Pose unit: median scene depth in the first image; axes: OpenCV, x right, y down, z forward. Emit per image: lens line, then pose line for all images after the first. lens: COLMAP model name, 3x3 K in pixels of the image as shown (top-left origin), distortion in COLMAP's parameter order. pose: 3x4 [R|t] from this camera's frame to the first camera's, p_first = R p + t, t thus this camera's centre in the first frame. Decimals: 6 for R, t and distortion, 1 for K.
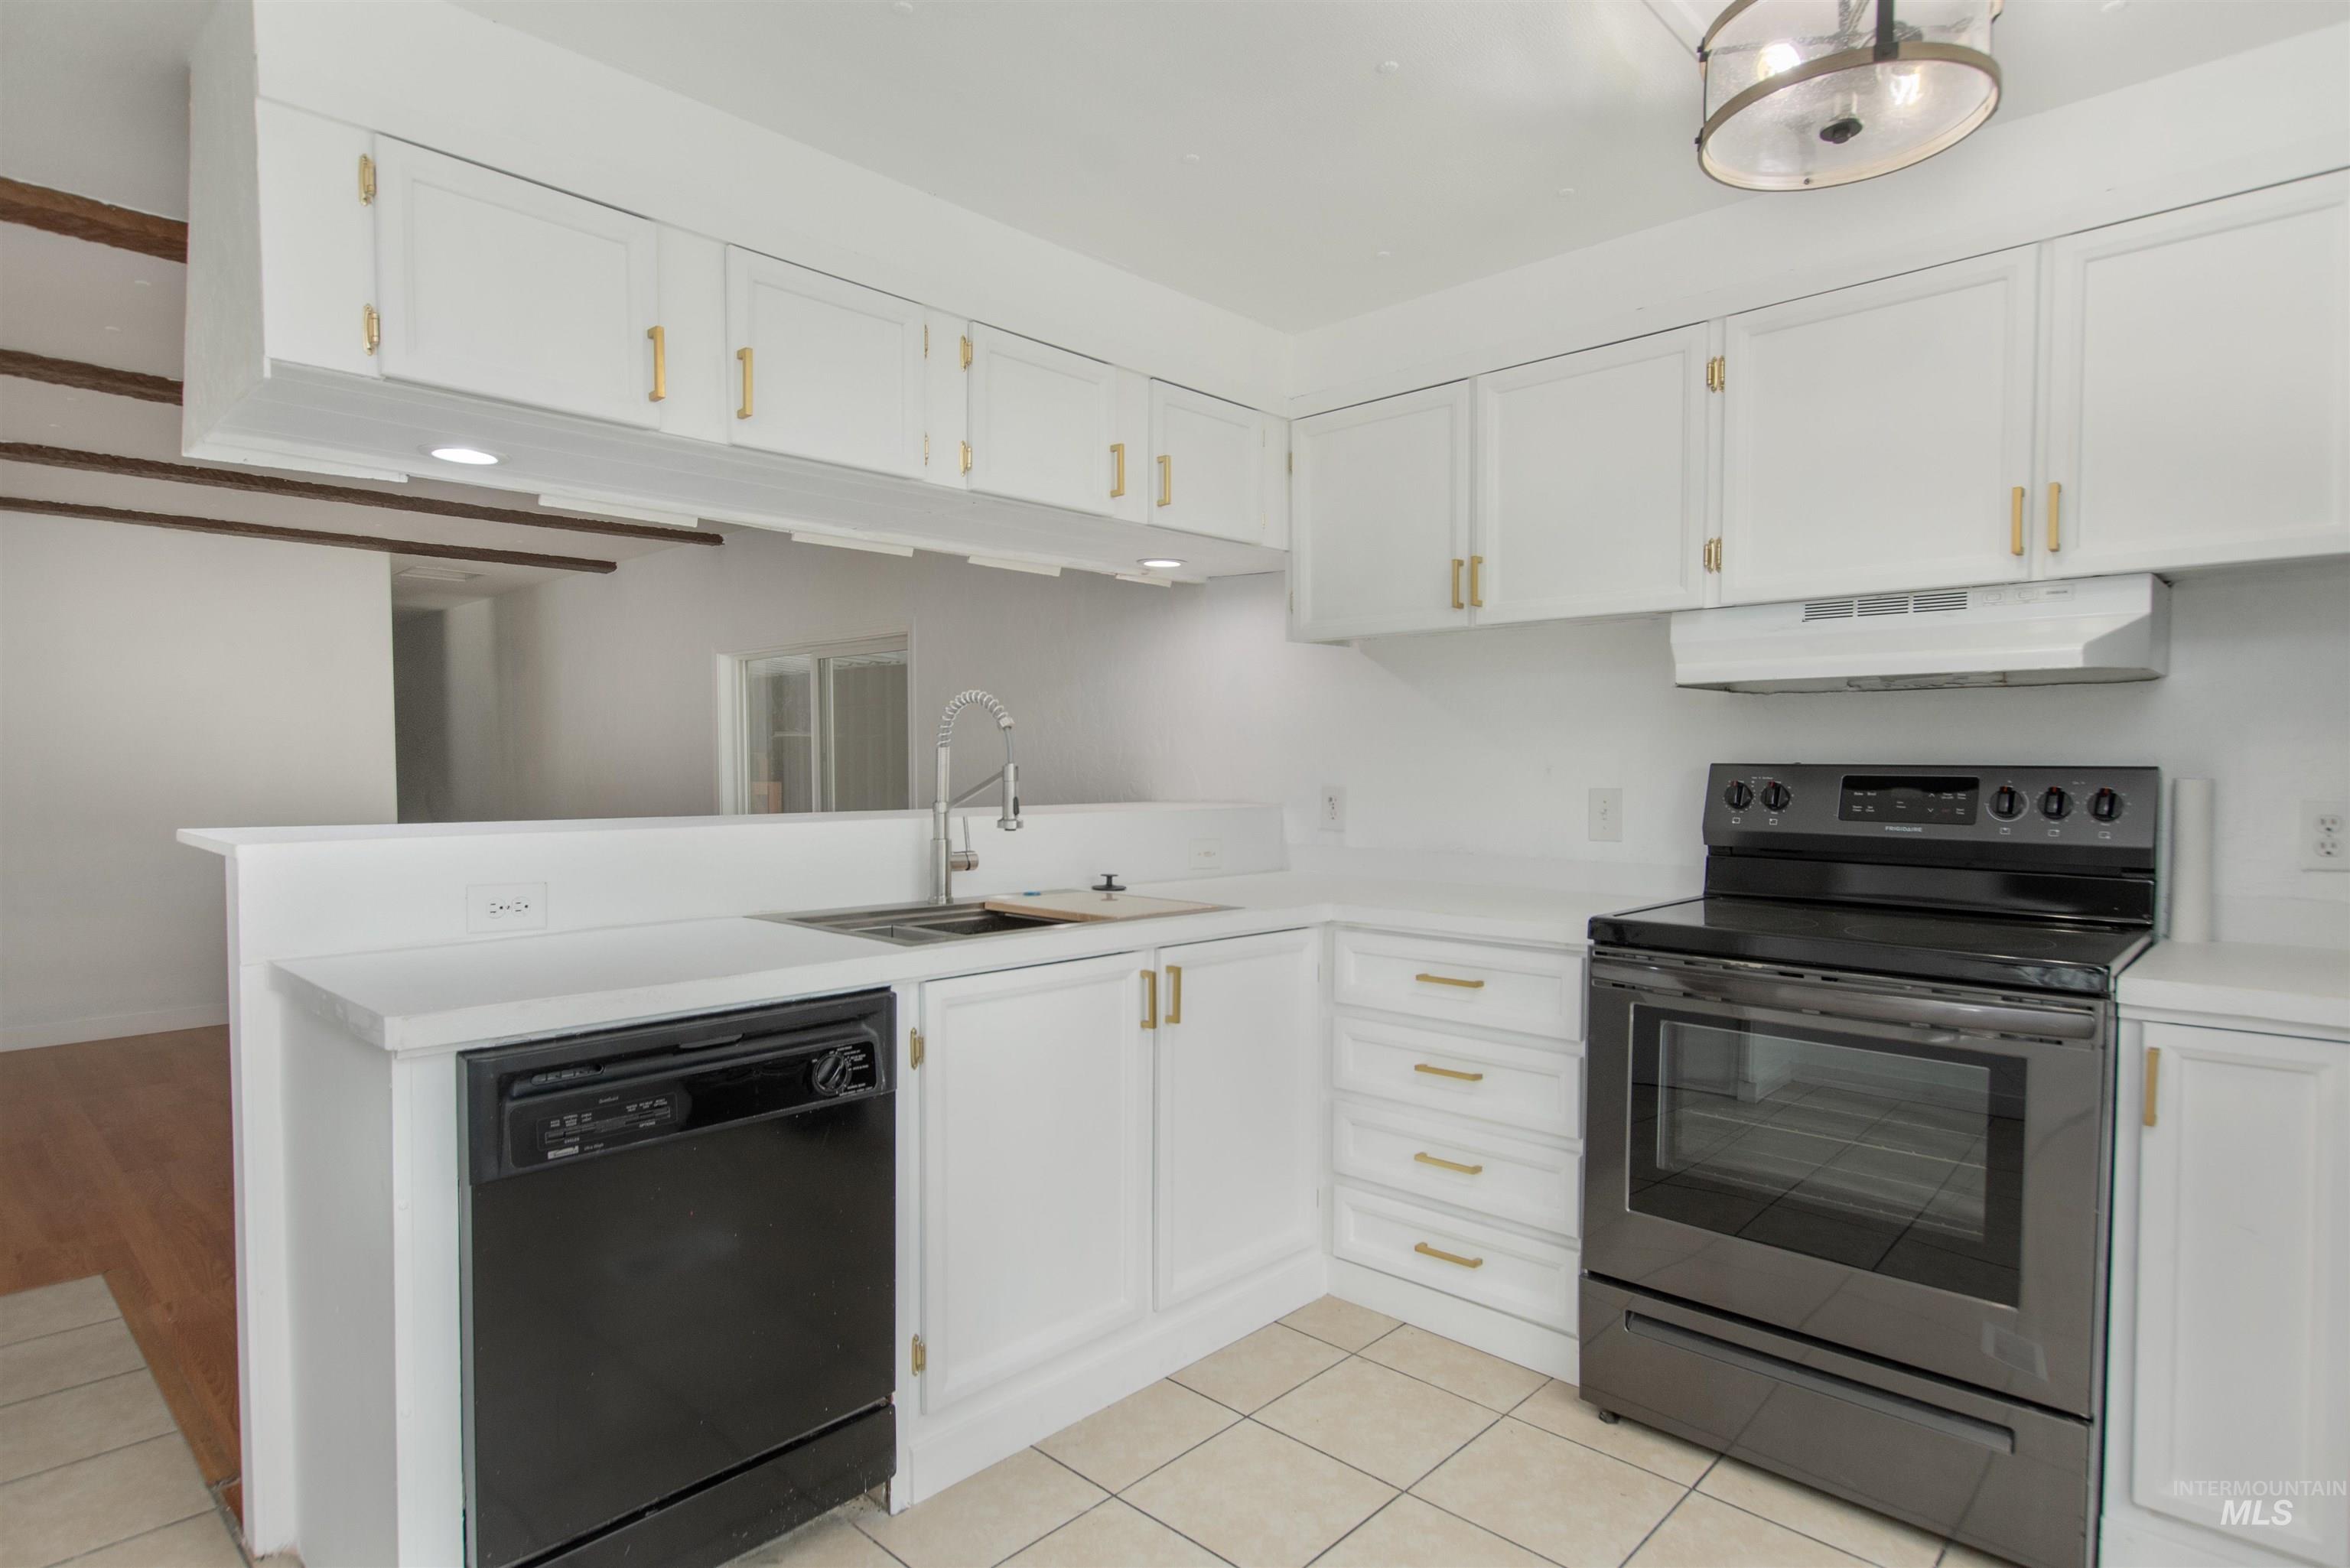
lens RADIAL K [[1243.8, 0, 1214.3], [0, 1243.8, 806.7], [0, 0, 1]] dist [0.000872, 0.000227]
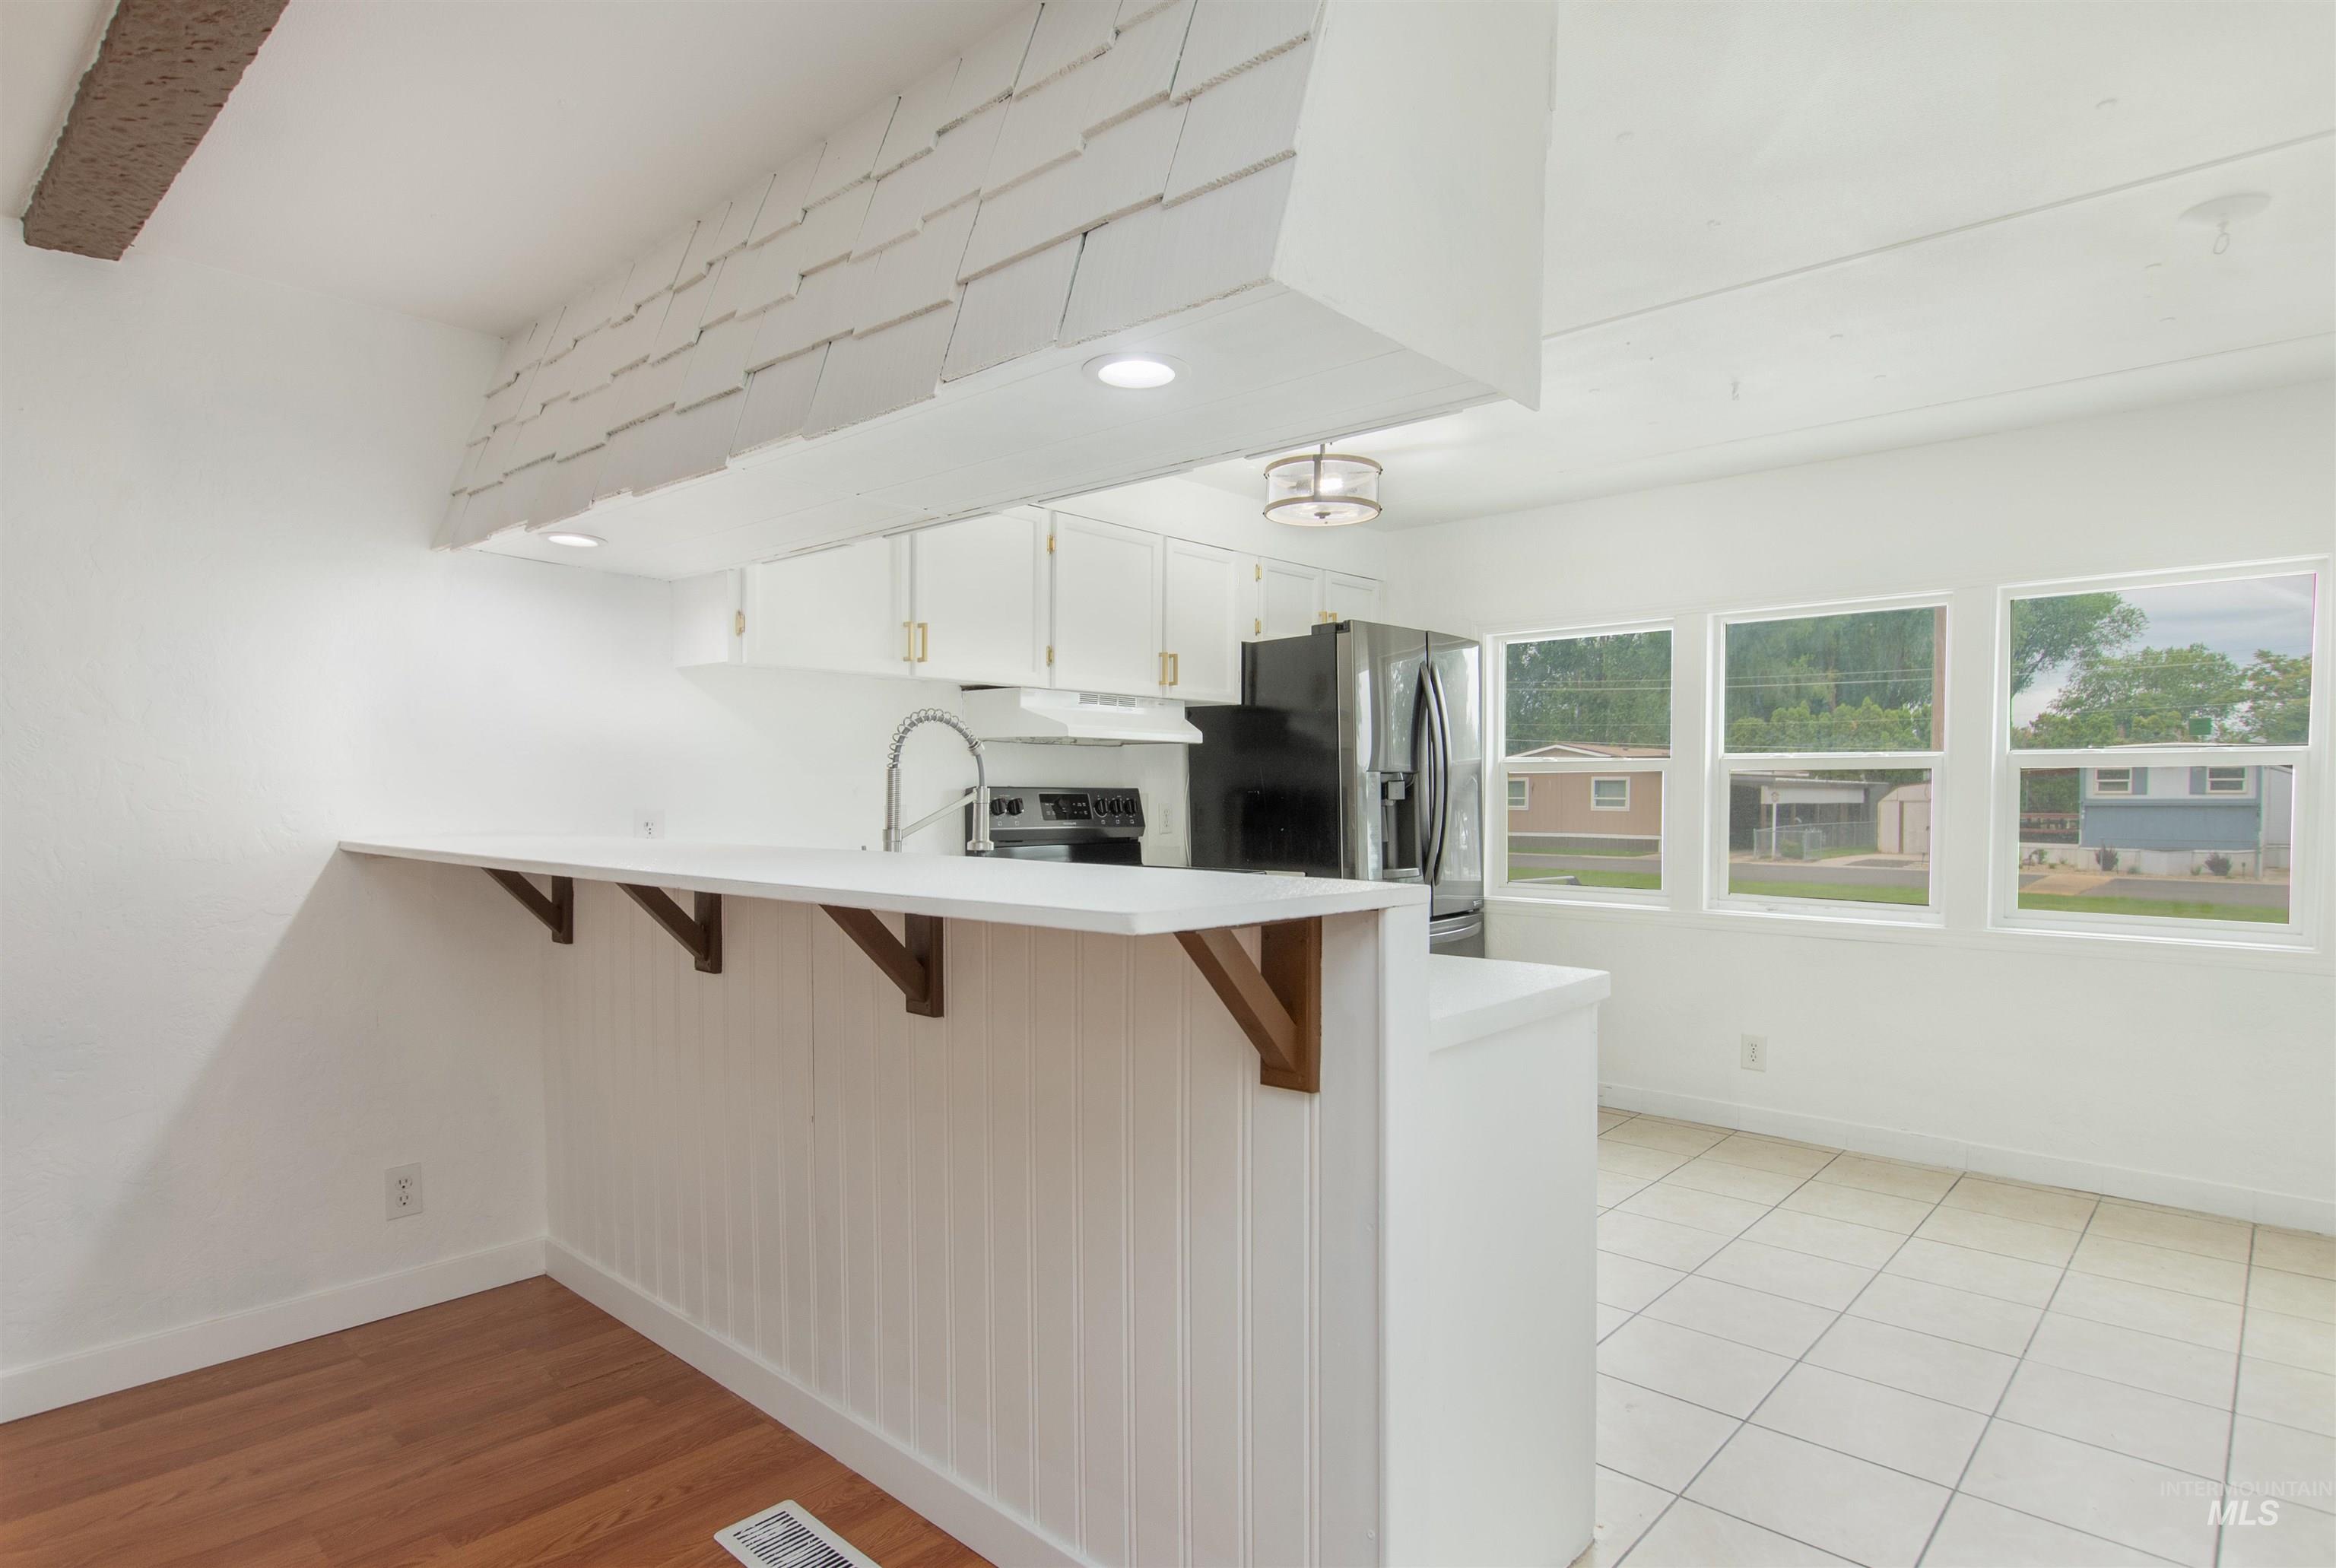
lens RADIAL K [[1244.2, 0, 1164.2], [0, 1244.2, 786.9], [0, 0, 1]] dist [-0.000564, -0.000024]
pose [[-0.010926, 0.001206, 0.999940, -1.210103], [0.030870, 0.999523, -0.000868, -0.029015], [-0.999464, 0.030859, -0.010958, 0.890882]]
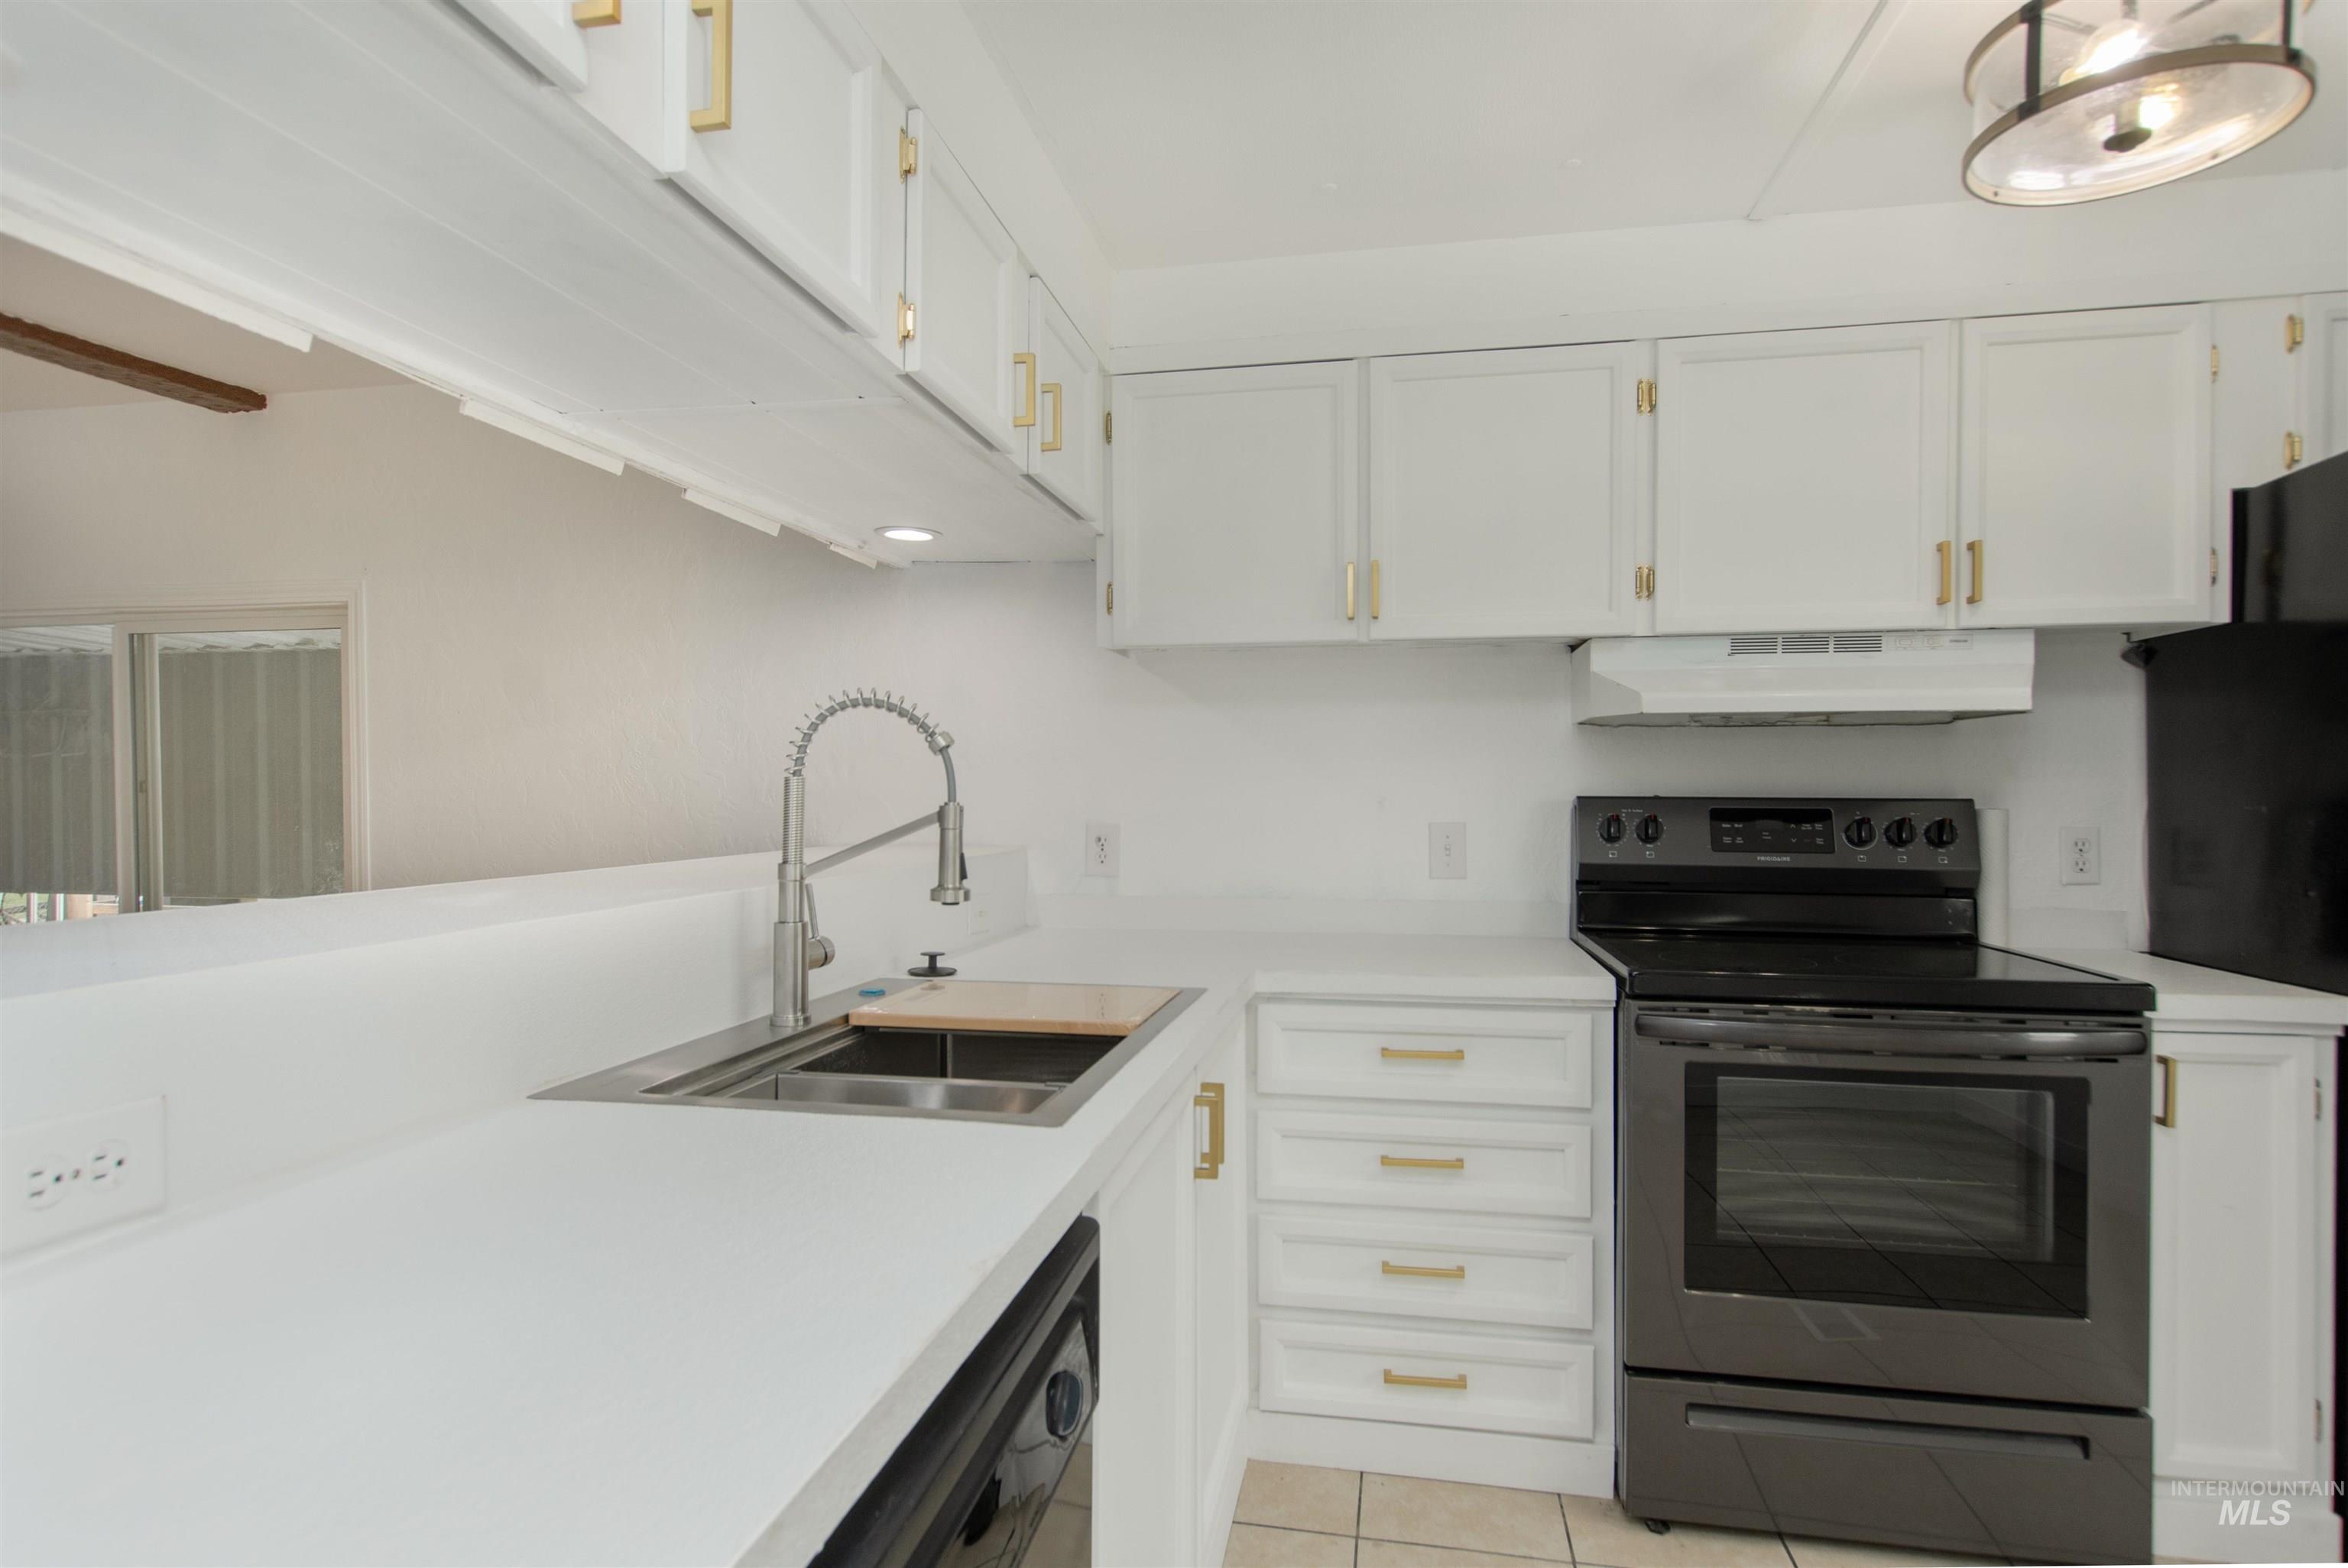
lens RADIAL K [[1191.9, 0, 1177.3], [0, 1191.9, 800.1], [0, 0, 1]] dist [0.001420, -0.000379]
pose [[0.846783, -0.005949, 0.531905, -0.407794], [0.019883, 0.999593, -0.020474, -0.020984], [-0.531566, 0.027913, 0.846557, 0.418945]]
